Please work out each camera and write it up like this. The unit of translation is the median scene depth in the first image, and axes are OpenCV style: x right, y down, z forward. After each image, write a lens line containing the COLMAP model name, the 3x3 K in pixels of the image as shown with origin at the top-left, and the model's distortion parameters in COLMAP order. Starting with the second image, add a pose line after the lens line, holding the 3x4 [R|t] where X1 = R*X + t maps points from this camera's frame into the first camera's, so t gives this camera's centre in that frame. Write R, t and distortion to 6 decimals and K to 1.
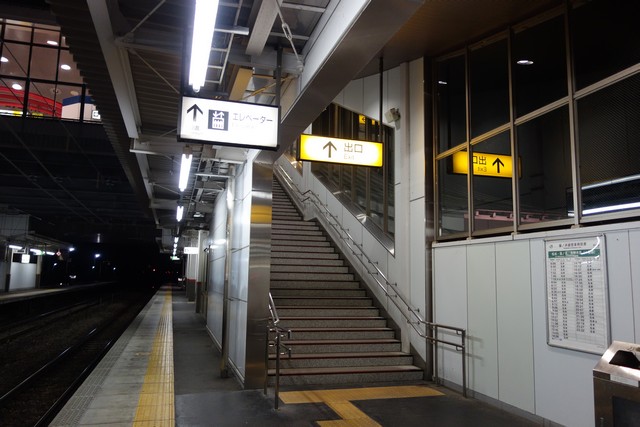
lens RADIAL K [[502.8, 0, 321.8], [0, 502.8, 214.1], [0, 0, 1]] dist [0.004011, -0.002015]
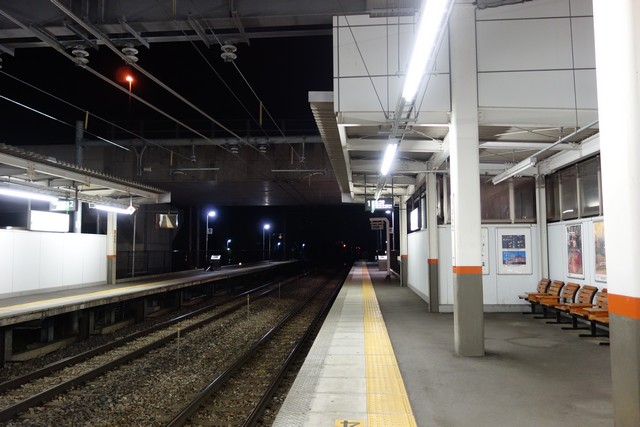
lens RADIAL K [[507.6, 0, 321.6], [0, 507.6, 211.8], [0, 0, 1]] dist [0.005887, -0.003894]
pose [[0.932921, -0.050857, -0.356471, -0.435310], [0.067991, 0.997047, 0.035693, 0.166942], [0.353603, -0.057536, 0.933625, 1.393125]]
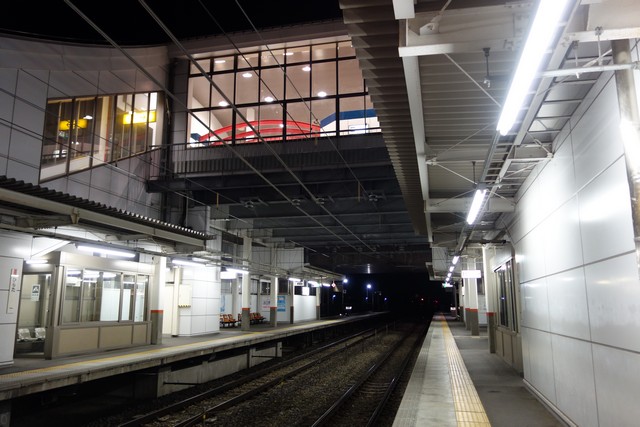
lens RADIAL K [[507.6, 0, 321.6], [0, 507.6, 211.8], [0, 0, 1]] dist [0.005887, -0.003894]
pose [[0.871182, -0.107912, -0.478953, -0.083869], [0.079908, 0.993703, -0.078543, 0.022777], [0.484413, 0.030153, 0.874319, 0.197721]]
